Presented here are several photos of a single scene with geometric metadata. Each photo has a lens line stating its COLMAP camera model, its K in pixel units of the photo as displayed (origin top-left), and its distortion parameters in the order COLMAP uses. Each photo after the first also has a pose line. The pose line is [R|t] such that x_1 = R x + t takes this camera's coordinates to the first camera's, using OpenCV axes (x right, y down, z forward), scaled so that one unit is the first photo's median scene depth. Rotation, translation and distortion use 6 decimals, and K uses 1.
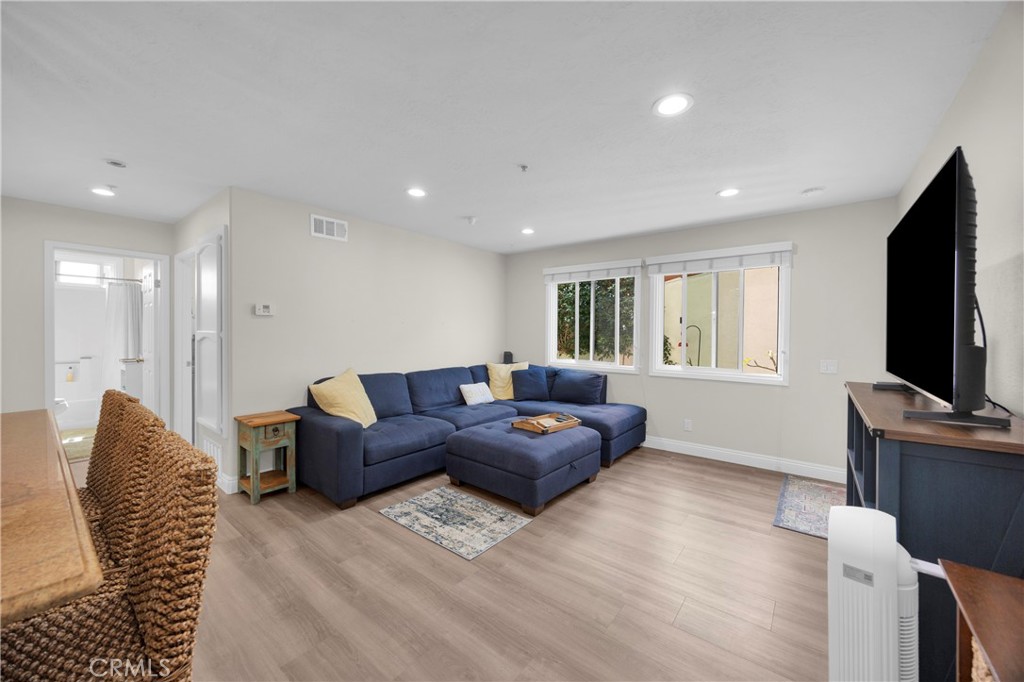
lens RADIAL K [[386.4, 0, 511.9], [0, 386.4, 334.9], [0, 0, 1]] dist [0.000063, -0.000014]
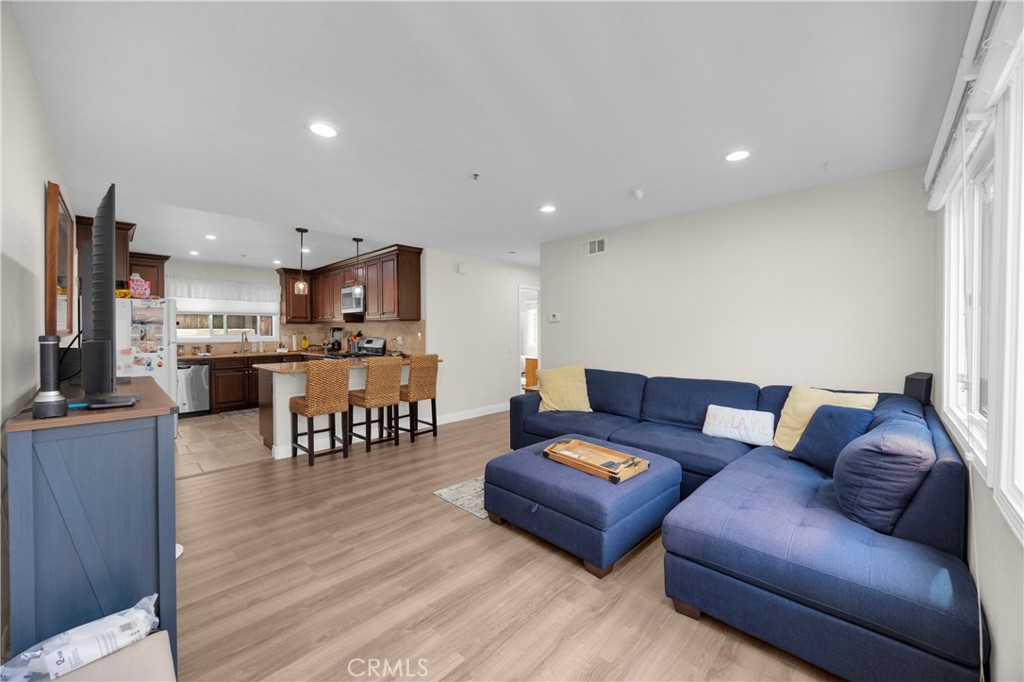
lens RADIAL K [[386.4, 0, 511.9], [0, 386.4, 334.9], [0, 0, 1]] dist [0.000063, -0.000014]
pose [[-0.095708, 0.005321, -0.995395, 0.827792], [-0.008211, 0.999947, 0.006135, -0.004737], [0.995376, 0.008761, -0.095659, 0.924579]]
